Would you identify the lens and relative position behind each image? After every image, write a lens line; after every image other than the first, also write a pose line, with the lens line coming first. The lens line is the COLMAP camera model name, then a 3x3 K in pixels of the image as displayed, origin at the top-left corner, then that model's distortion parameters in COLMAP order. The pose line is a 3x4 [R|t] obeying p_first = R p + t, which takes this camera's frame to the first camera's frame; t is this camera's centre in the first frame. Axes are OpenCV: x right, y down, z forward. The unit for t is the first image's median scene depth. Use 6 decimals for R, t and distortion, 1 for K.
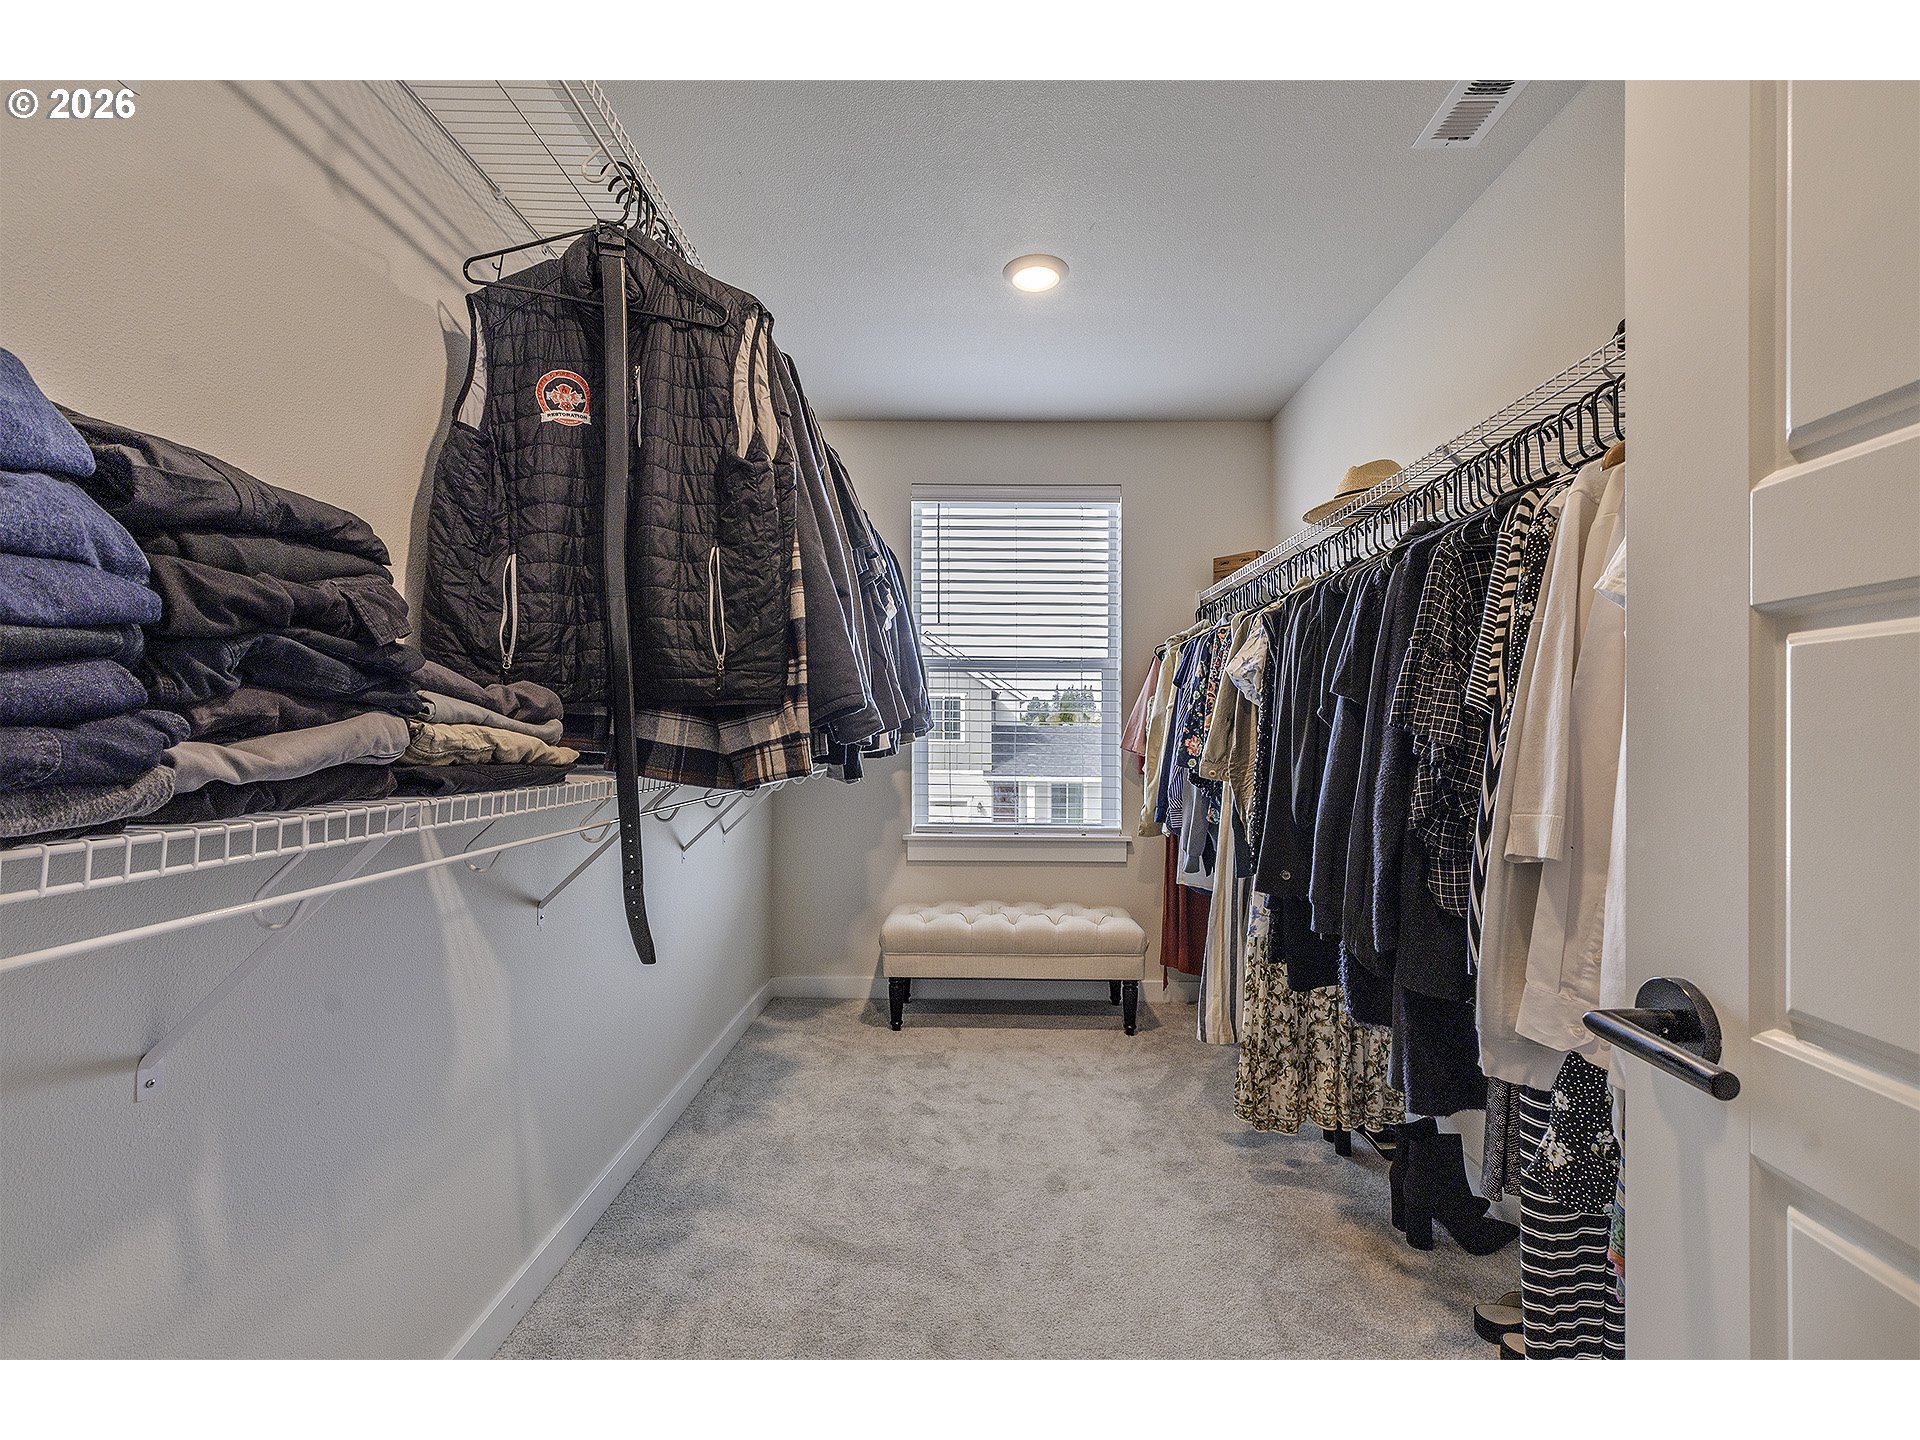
lens RADIAL K [[841.8, 0, 957.2], [0, 841.8, 710.3], [0, 0, 1]] dist [-0.002076, -0.000424]
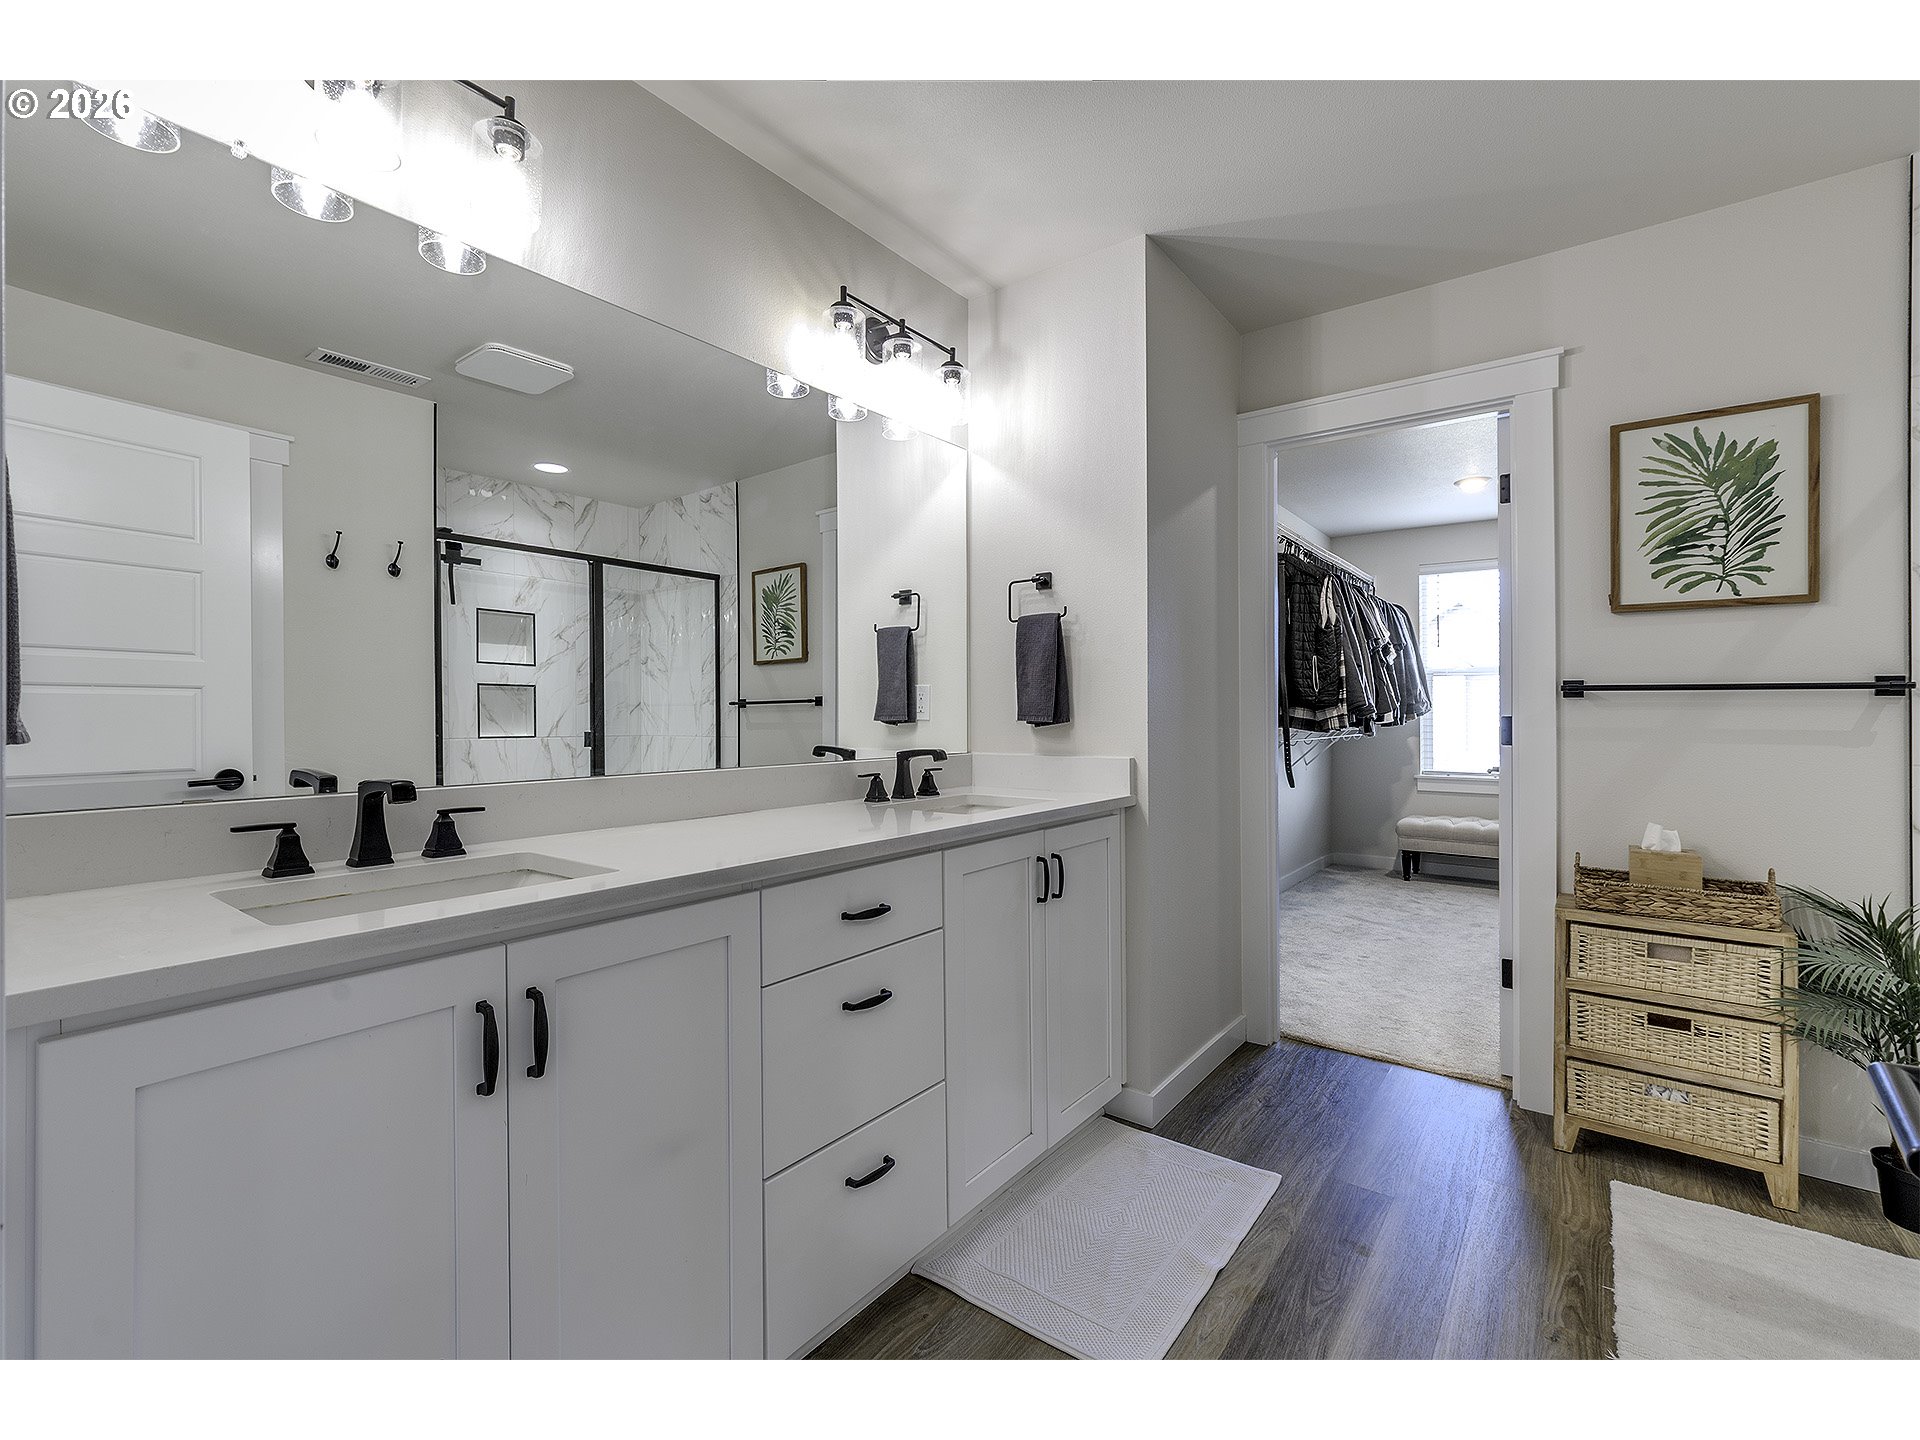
lens RADIAL K [[841.8, 0, 957.2], [0, 841.8, 710.3], [0, 0, 1]] dist [-0.002076, -0.000424]
pose [[0.807311, 0.004125, -0.590112, 0.463102], [0.010171, 0.999730, 0.020903, -0.062240], [0.590039, -0.022877, 0.807051, -2.195140]]
